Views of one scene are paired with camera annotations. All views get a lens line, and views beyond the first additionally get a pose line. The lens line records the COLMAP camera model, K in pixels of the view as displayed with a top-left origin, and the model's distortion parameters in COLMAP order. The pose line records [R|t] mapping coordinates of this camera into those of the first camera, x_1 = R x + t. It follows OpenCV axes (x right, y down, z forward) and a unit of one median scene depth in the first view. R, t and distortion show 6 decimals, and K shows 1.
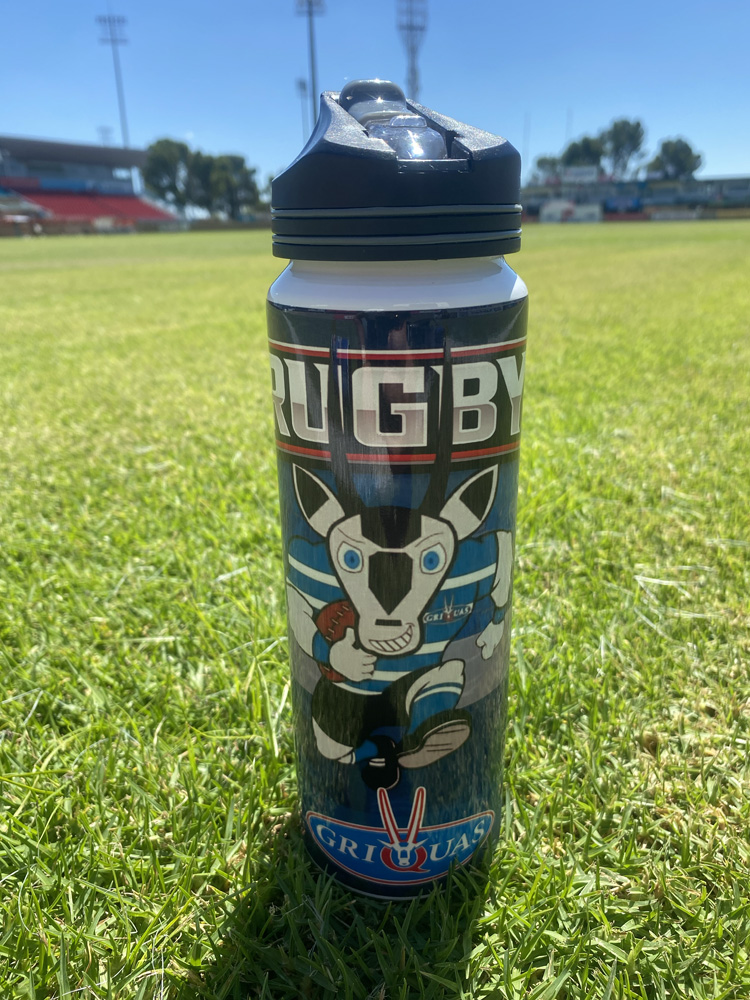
lens RADIAL K [[755.5, 0, 375.0], [0, 755.5, 500.0], [0, 0, 1]] dist [-0.006037, 0.001894]
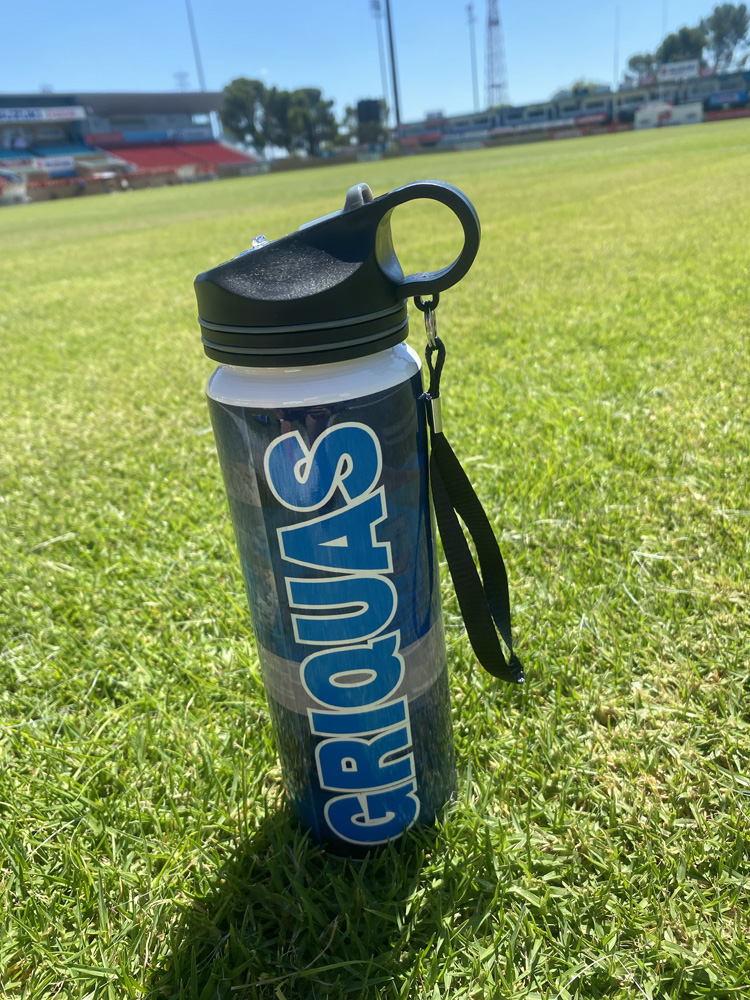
lens RADIAL K [[752.4, 0, 375.0], [0, 752.4, 500.0], [0, 0, 1]] dist [0.002585, -0.001630]
pose [[0.991369, -0.035340, -0.126246, 0.109703], [0.045852, 0.995630, 0.081350, -0.067376], [0.122820, -0.086437, 0.988658, -0.079703]]
